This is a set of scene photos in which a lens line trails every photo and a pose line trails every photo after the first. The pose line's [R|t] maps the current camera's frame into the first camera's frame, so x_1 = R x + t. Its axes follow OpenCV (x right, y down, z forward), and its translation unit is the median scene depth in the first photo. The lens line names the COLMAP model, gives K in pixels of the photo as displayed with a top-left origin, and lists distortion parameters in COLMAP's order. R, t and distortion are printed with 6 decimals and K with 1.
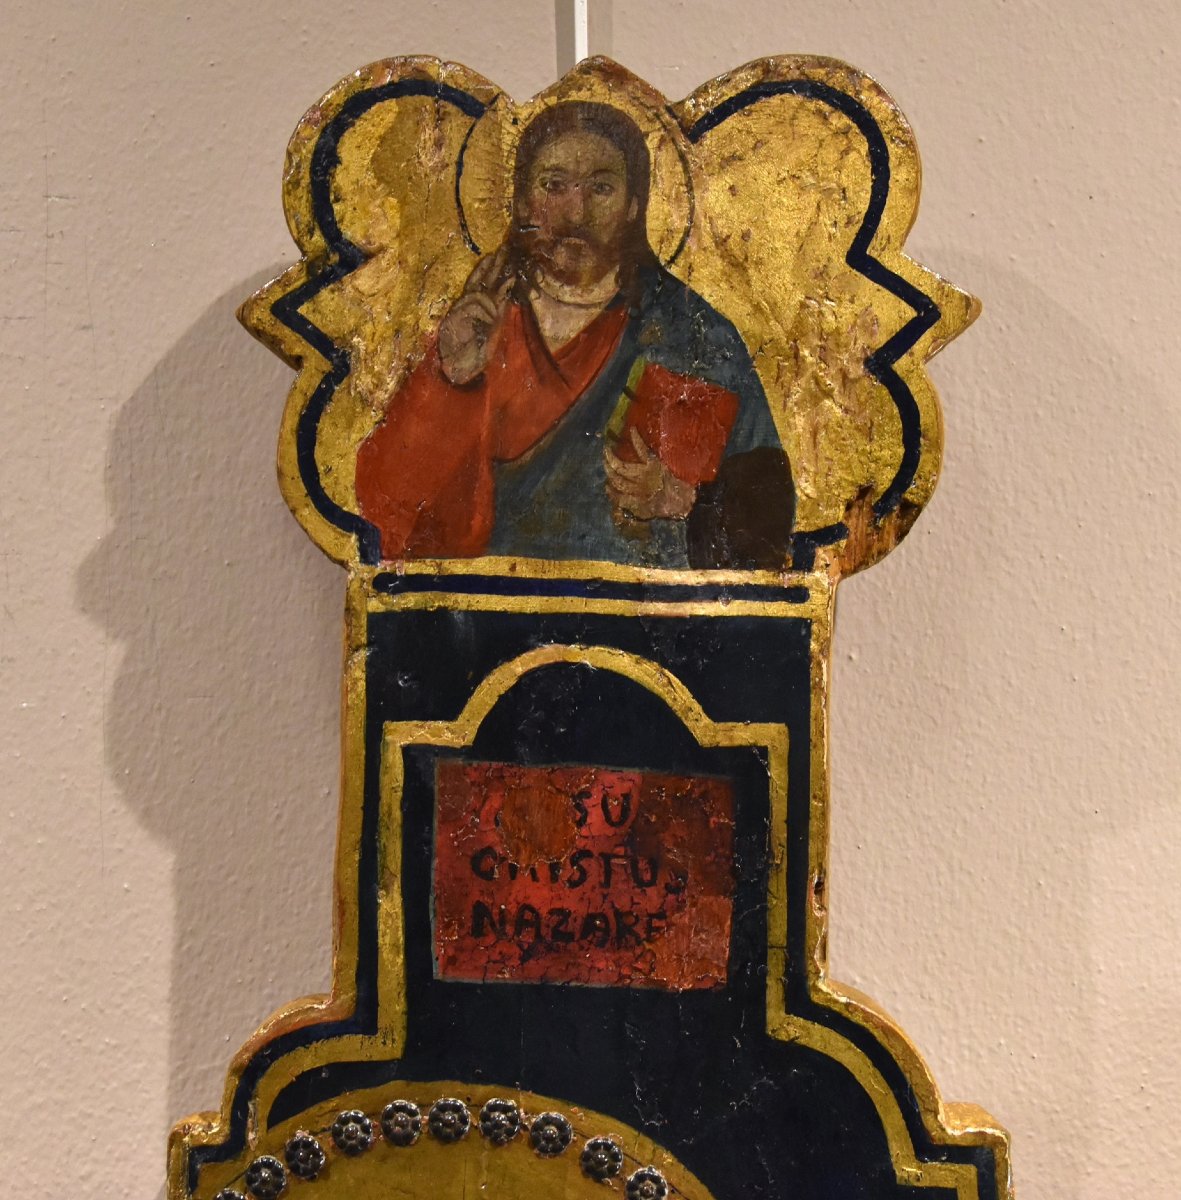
lens RADIAL K [[1891.1, 0, 601.6], [0, 1891.1, 595.7], [0, 0, 1]] dist [-0.052067, 0.000000]
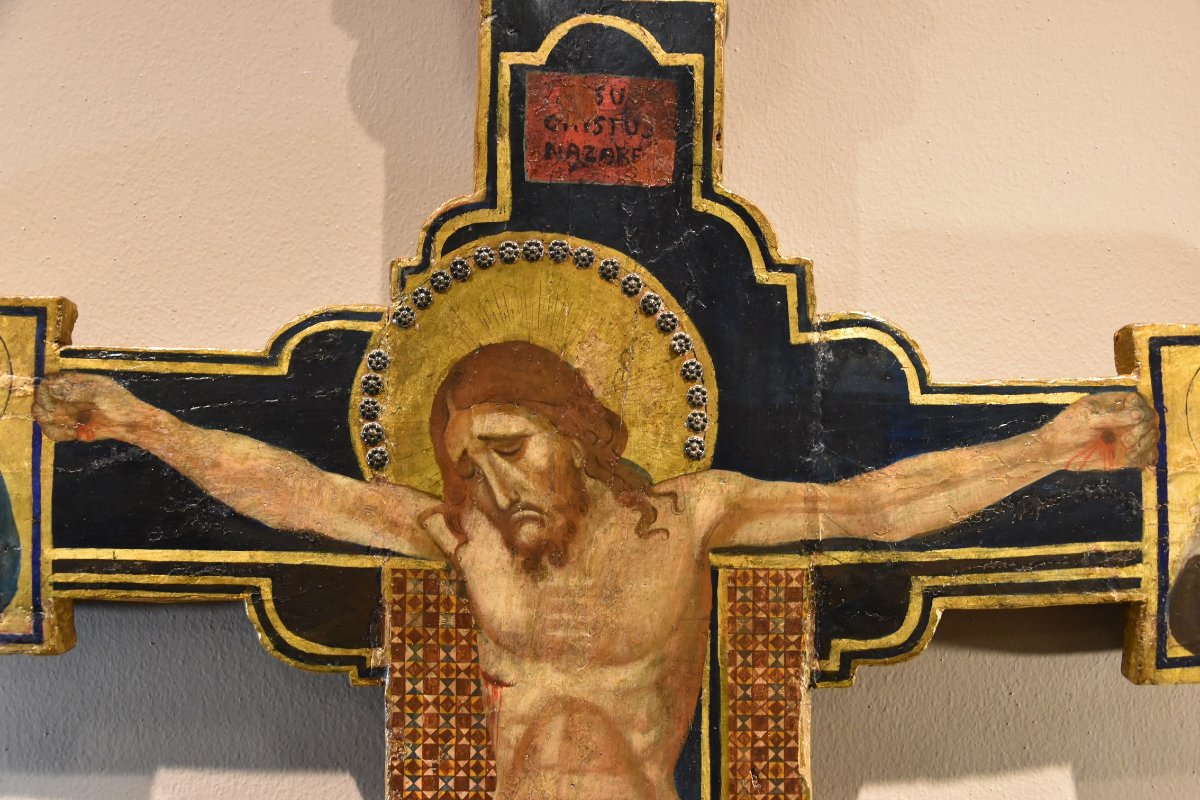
lens RADIAL K [[1290.0, 0, 616.5], [0, 1290.0, 421.8], [0, 0, 1]] dist [-0.047058, 0.000000]
pose [[0.999409, 0.001809, 0.034322, -0.038360], [-0.004037, 0.997880, 0.064949, 0.361901], [-0.034132, -0.065049, 0.997298, -0.367345]]
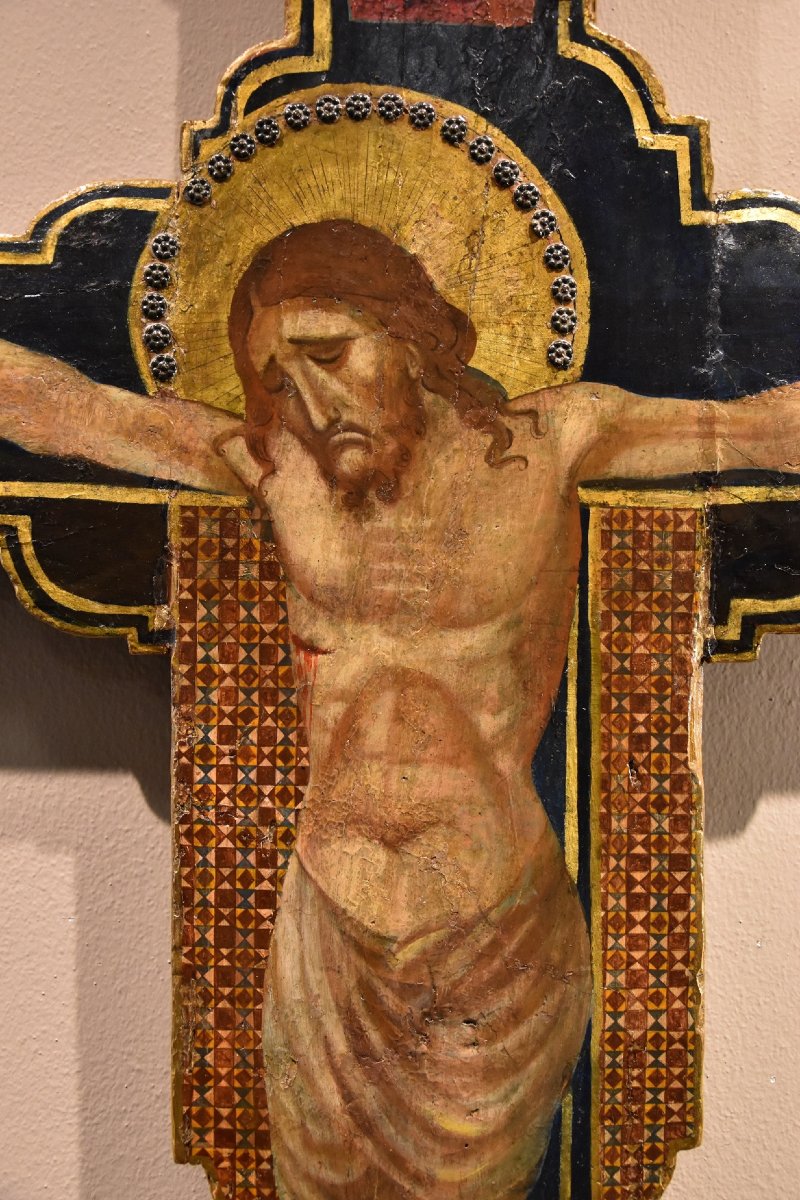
lens RADIAL K [[1290.0, 0, 412.9], [0, 1290.0, 595.4], [0, 0, 1]] dist [-0.047058, 0.000000]
pose [[0.999952, 0.006161, 0.007563, -0.039669], [-0.006738, 0.996861, 0.078881, 0.590680], [-0.007053, -0.078928, 0.996855, -0.110967]]
